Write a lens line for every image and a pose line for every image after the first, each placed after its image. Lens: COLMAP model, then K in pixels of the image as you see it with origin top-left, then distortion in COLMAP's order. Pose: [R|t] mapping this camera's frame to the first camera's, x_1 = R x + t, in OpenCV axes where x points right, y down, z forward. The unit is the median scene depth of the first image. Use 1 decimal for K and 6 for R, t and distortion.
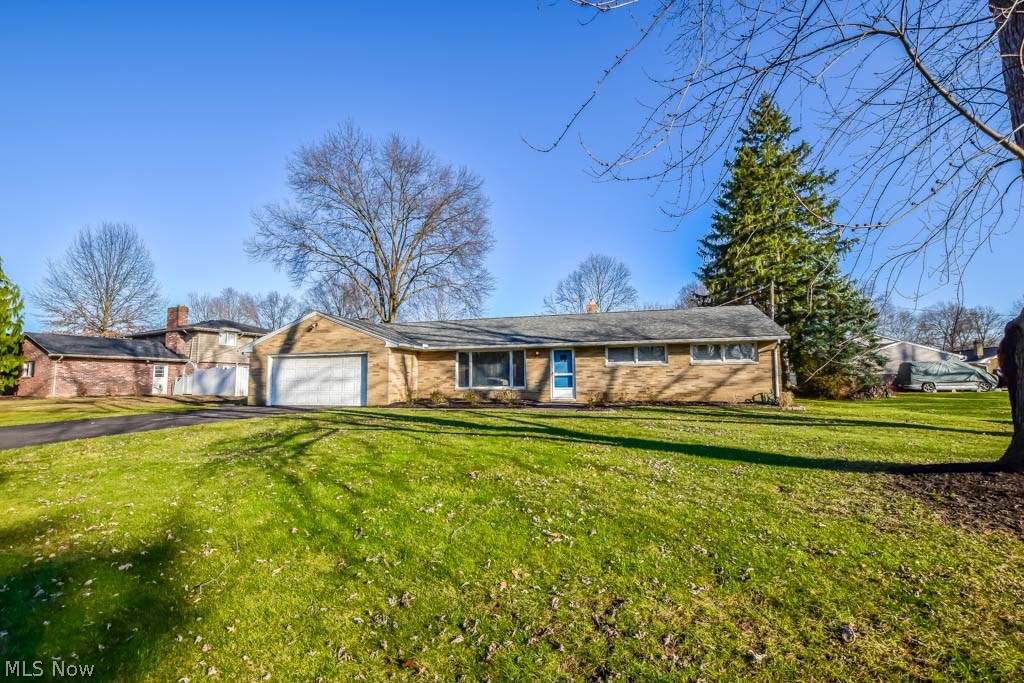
lens RADIAL K [[462.9, 0, 523.8], [0, 462.9, 343.3], [0, 0, 1]] dist [-0.028896, 0.000862]
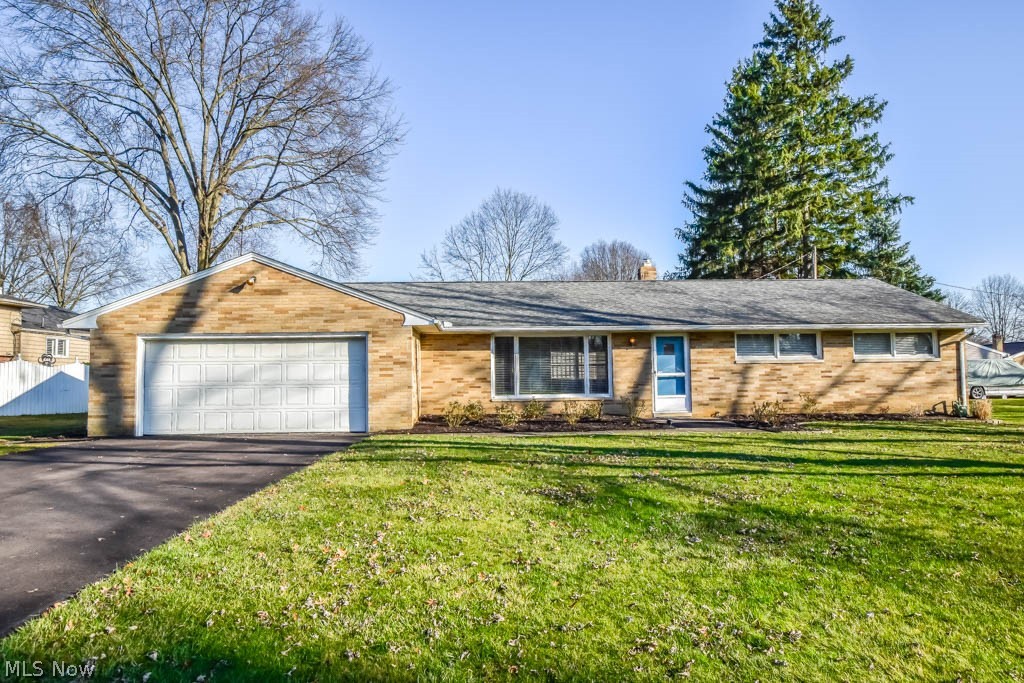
lens RADIAL K [[707.6, 0, 527.9], [0, 707.6, 341.5], [0, 0, 1]] dist [0.008633, 0.002642]
pose [[0.947661, 0.017020, 0.318823, -0.411592], [-0.023830, 0.999563, 0.017470, 0.008721], [-0.318387, -0.024153, 0.947653, 0.135031]]
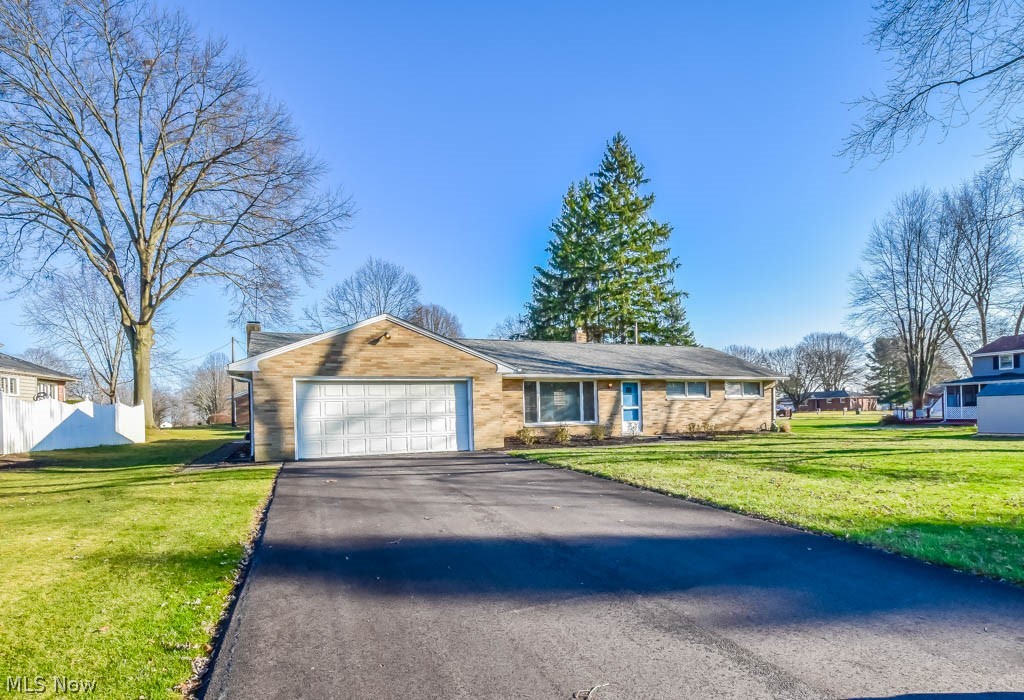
lens RADIAL K [[556.4, 0, 541.6], [0, 556.4, 425.8], [0, 0, 1]] dist [-0.019247, 0.000124]
pose [[0.761006, -0.022583, 0.648351, -0.807635], [-0.039055, 0.995987, 0.080533, 0.017957], [-0.647568, -0.086608, 0.757070, 0.232463]]
